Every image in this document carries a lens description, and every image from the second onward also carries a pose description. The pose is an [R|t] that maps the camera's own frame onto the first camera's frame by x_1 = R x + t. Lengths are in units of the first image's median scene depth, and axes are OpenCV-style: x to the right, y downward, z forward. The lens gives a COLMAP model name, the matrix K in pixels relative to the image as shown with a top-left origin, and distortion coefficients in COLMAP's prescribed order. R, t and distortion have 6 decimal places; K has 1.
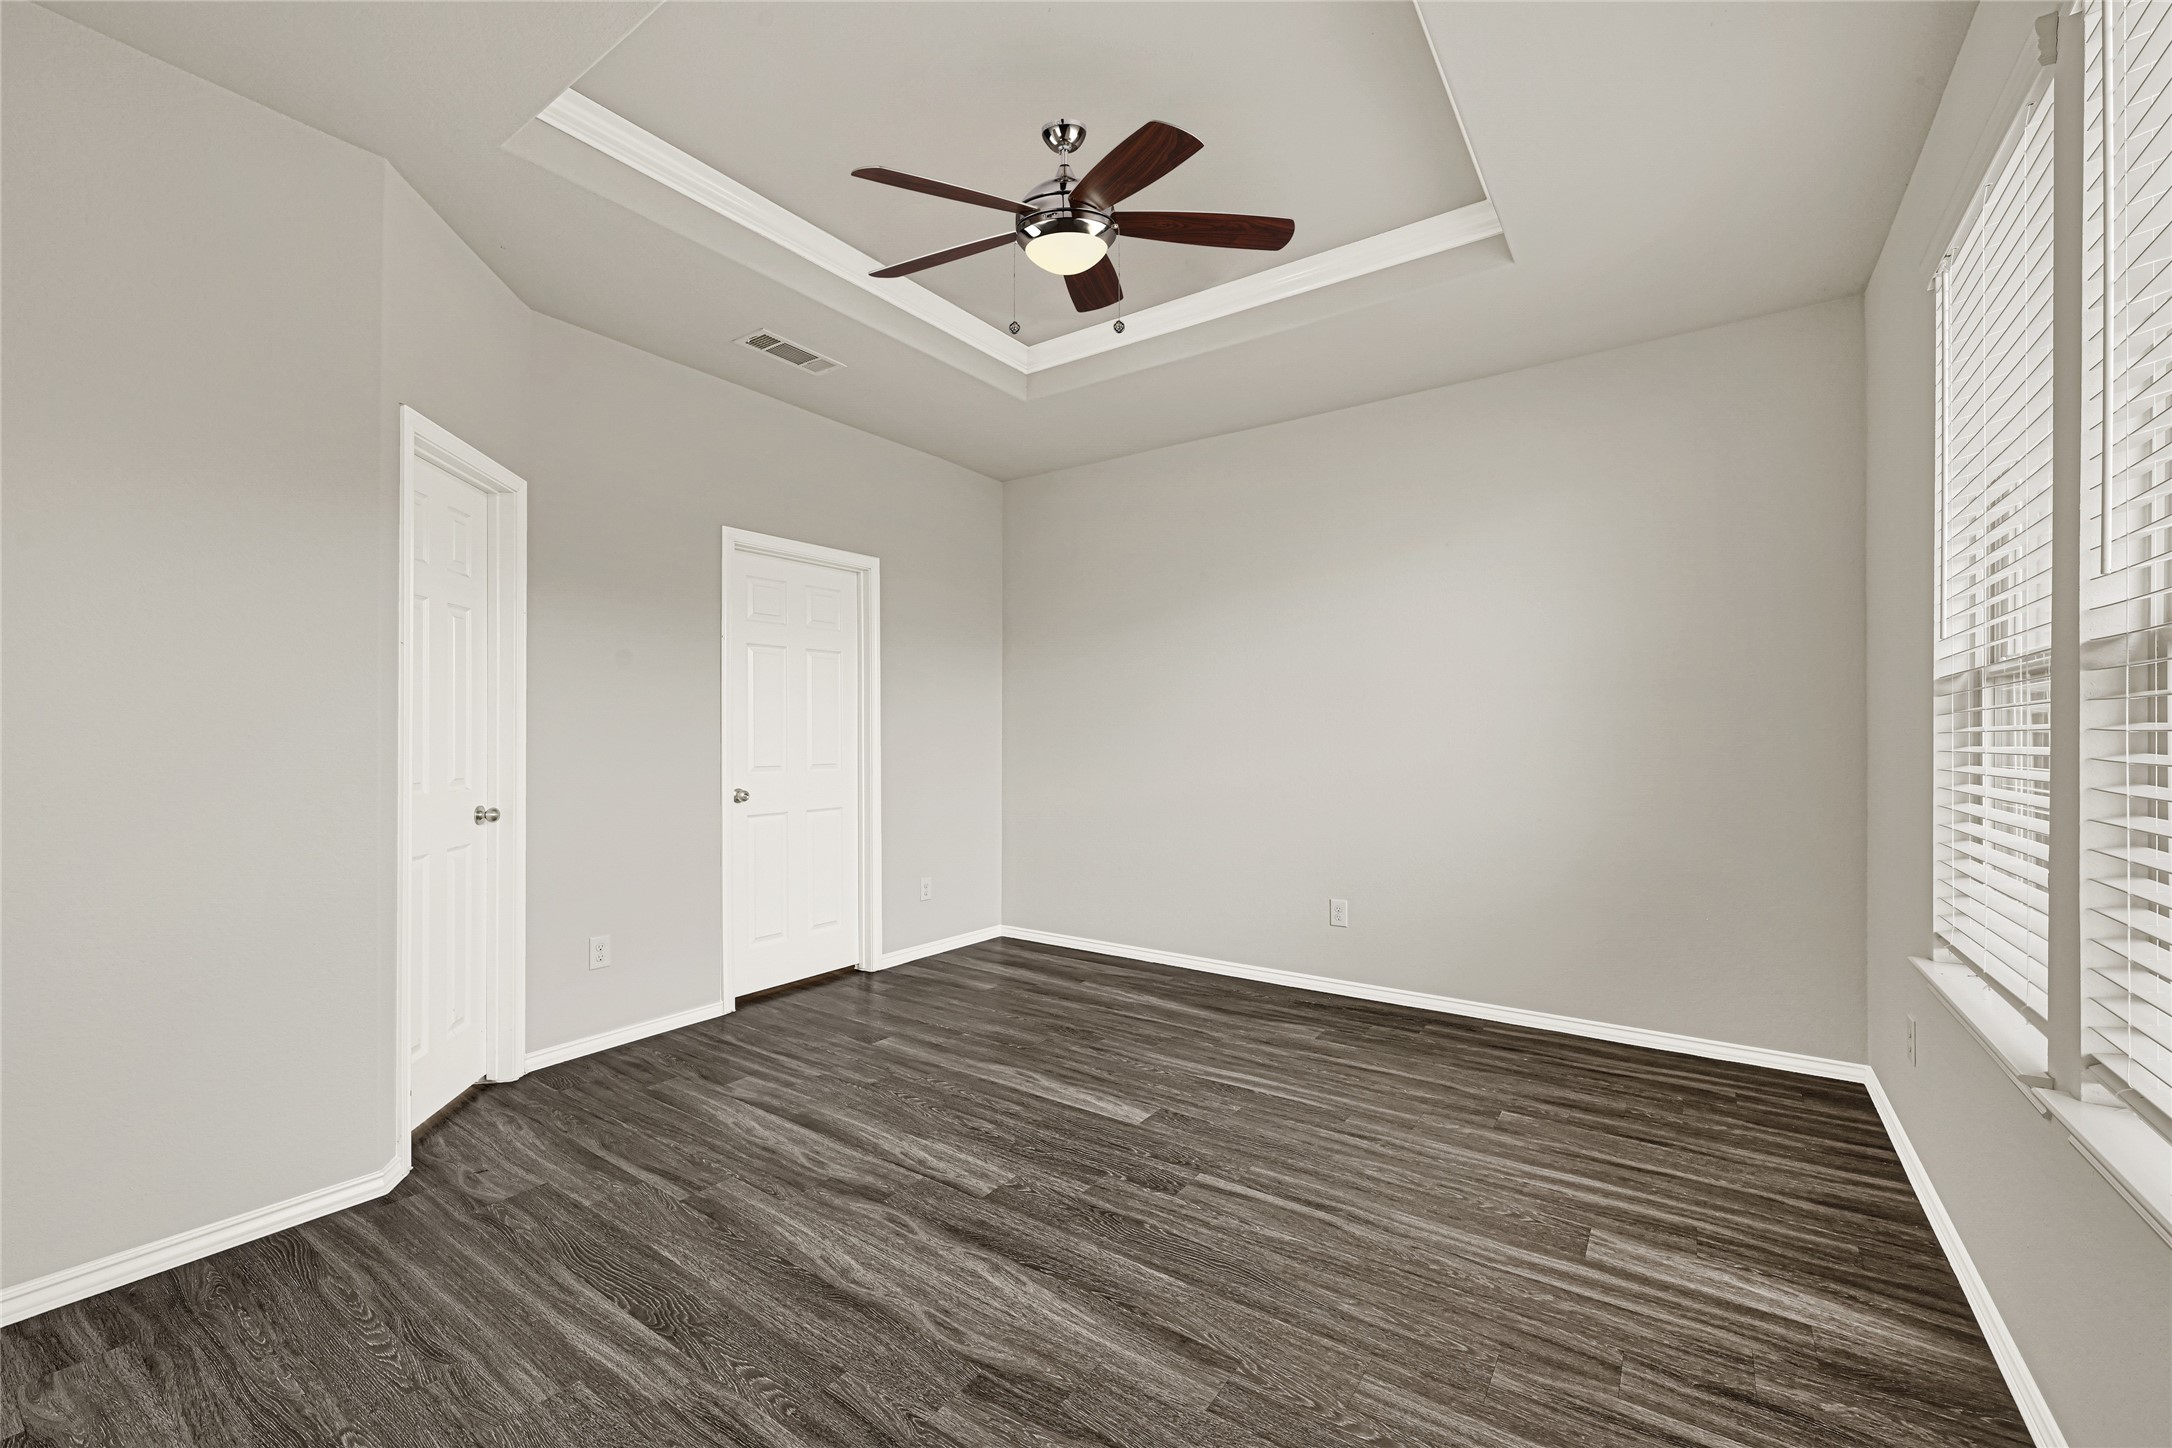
lens RADIAL K [[886.7, 0, 1090.0], [0, 886.7, 708.7], [0, 0, 1]] dist [-0.000538, -0.000080]
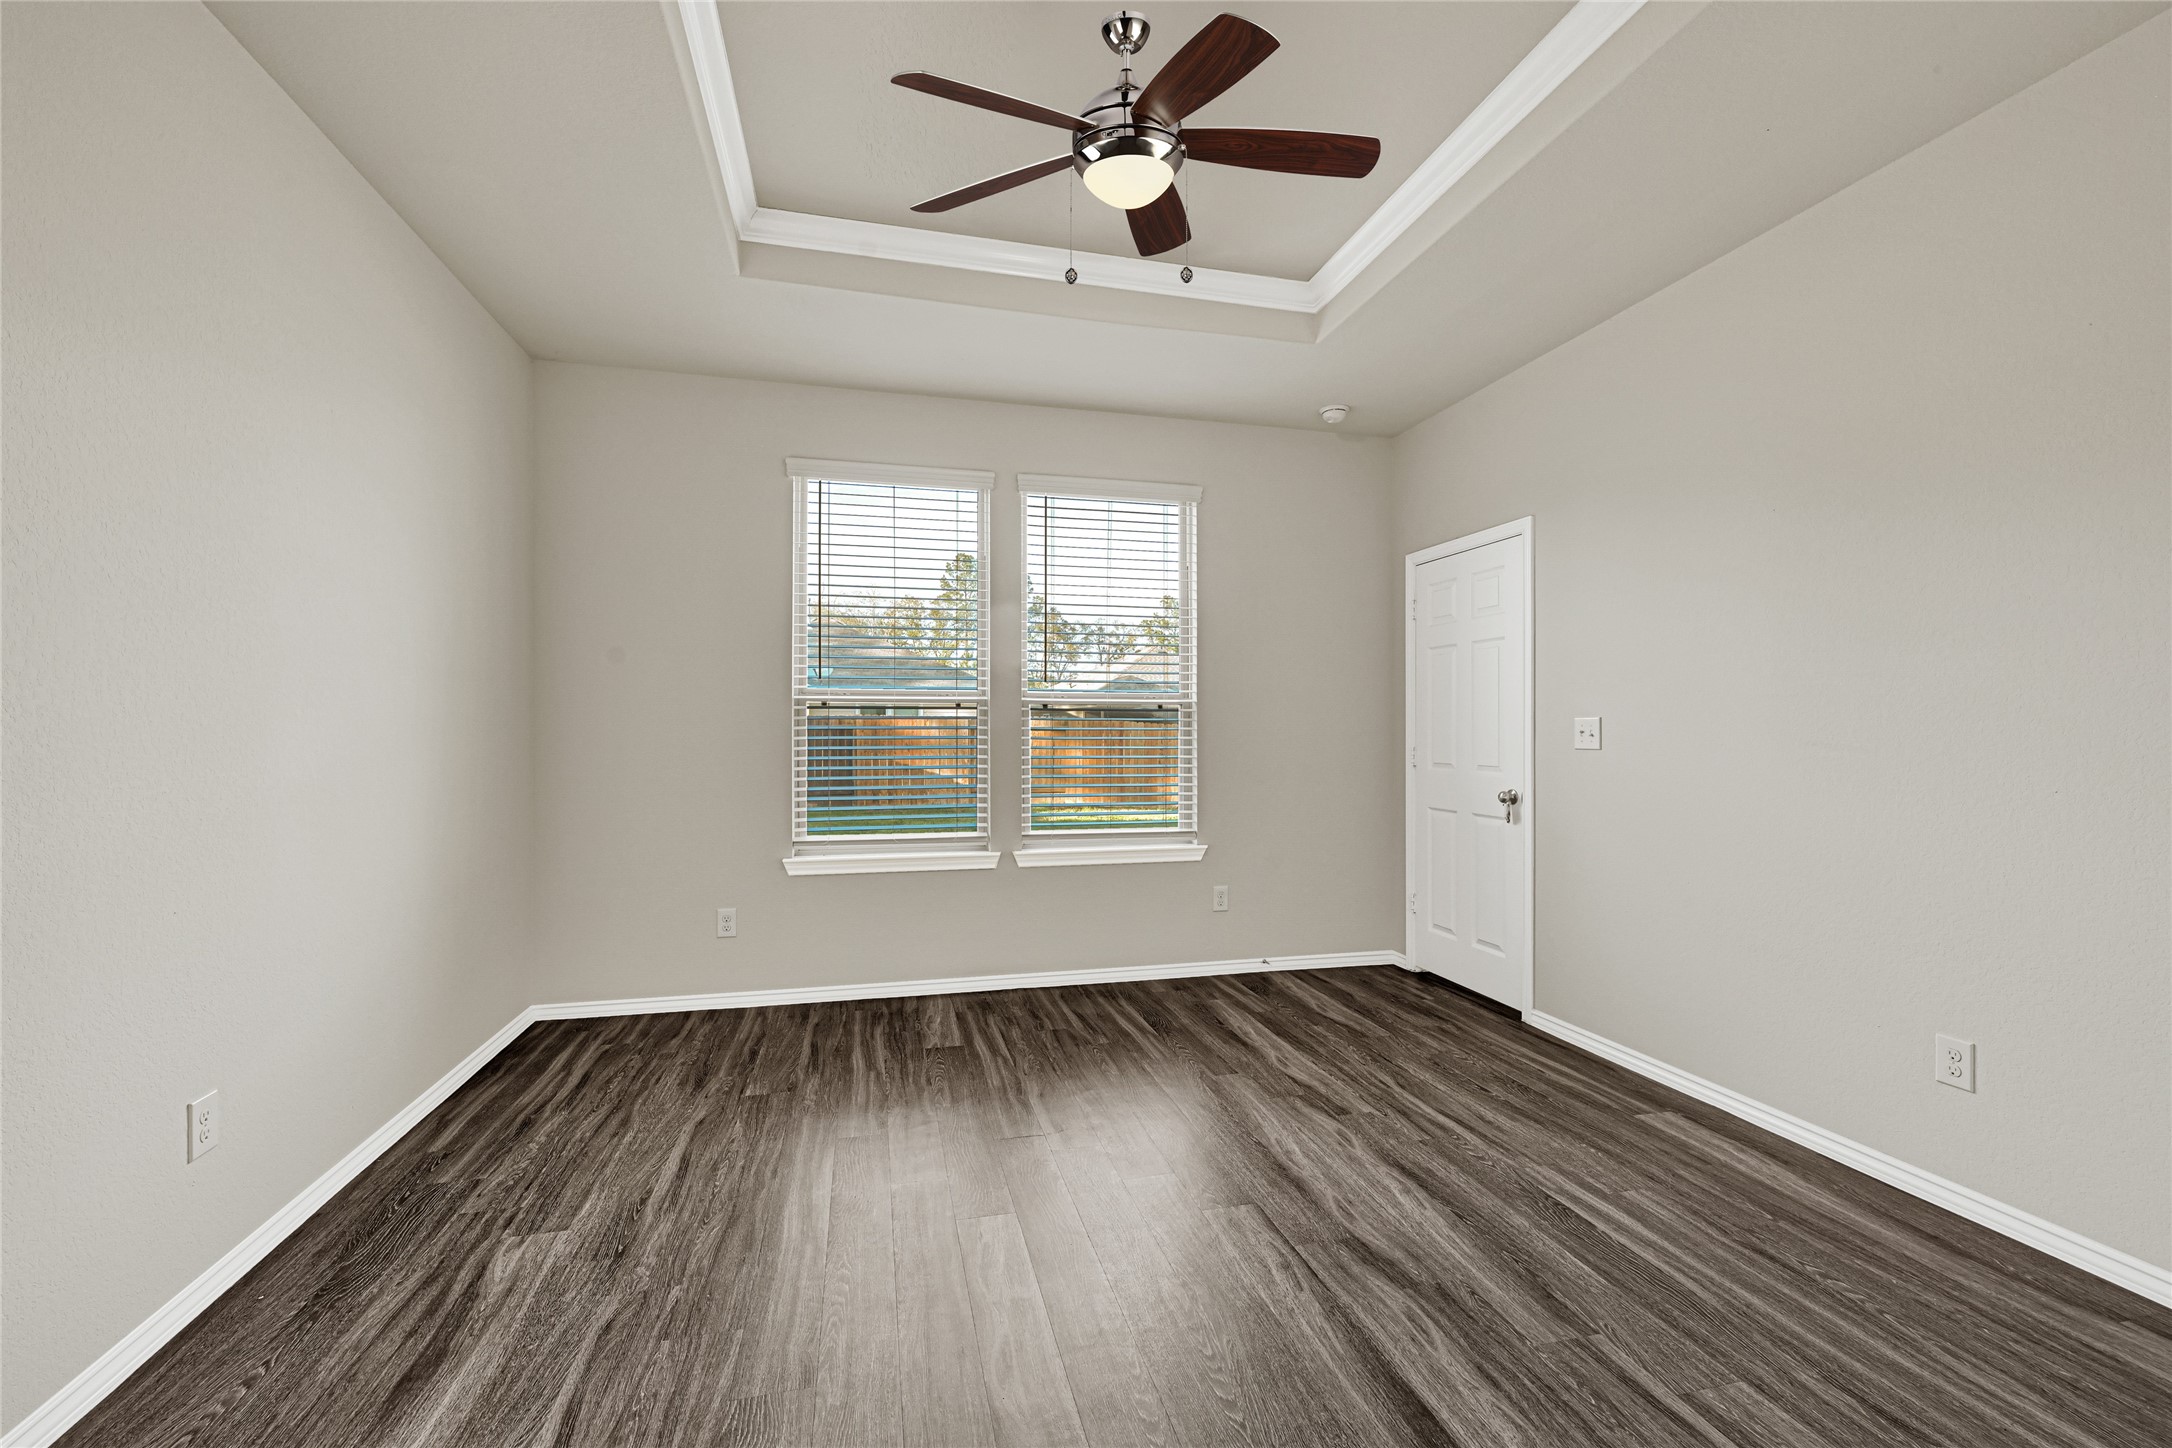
lens RADIAL K [[891.1, 0, 1078.3], [0, 891.1, 735.6], [0, 0, 1]] dist [-0.002024, 0.000083]
pose [[-0.747580, -0.004910, 0.664154, -0.596630], [-0.021365, 0.999633, -0.016658, 0.051133], [-0.663828, -0.026643, -0.747410, 1.782374]]
